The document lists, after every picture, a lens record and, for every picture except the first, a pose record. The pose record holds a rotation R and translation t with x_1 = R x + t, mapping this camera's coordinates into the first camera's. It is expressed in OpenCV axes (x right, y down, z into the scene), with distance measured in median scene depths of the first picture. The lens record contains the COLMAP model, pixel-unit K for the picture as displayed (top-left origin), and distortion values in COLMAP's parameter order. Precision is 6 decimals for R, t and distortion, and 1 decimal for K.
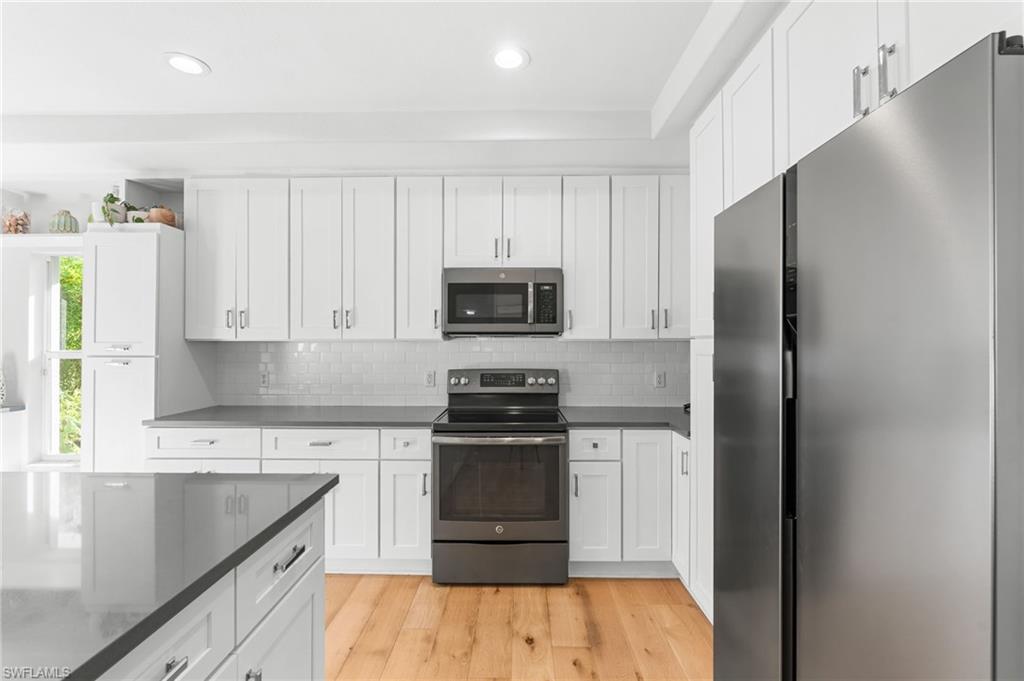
lens RADIAL K [[462.1, 0, 510.0], [0, 462.1, 342.4], [0, 0, 1]] dist [0.010137, 0.000280]
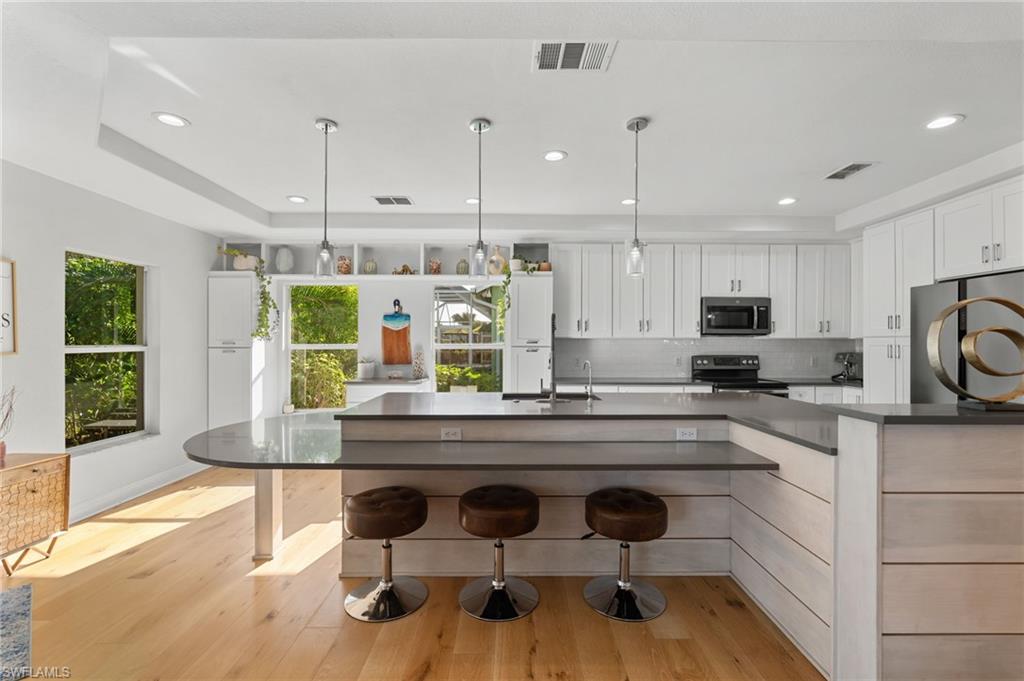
lens RADIAL K [[462.1, 0, 517.4], [0, 462.1, 340.5], [0, 0, 1]] dist [0.010137, 0.000280]
pose [[0.999129, 0.002444, 0.041663, -0.912234], [-0.002491, 0.999996, 0.001092, 0.003368], [-0.041660, -0.001195, 0.999131, -0.716917]]
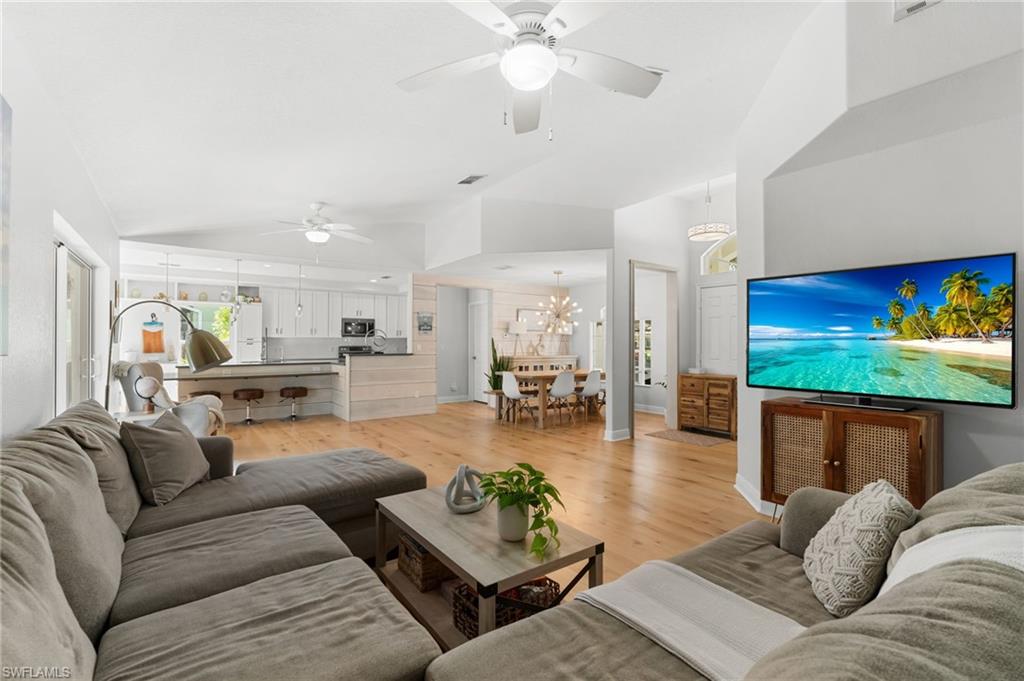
lens RADIAL K [[462.1, 0, 509.3], [0, 462.1, 337.5], [0, 0, 1]] dist [0.010137, 0.000280]
pose [[0.800448, 0.007123, 0.599360, -1.279126], [-0.005729, 0.999975, -0.004233, 0.001384], [-0.599375, -0.000045, 0.800469, -2.719574]]
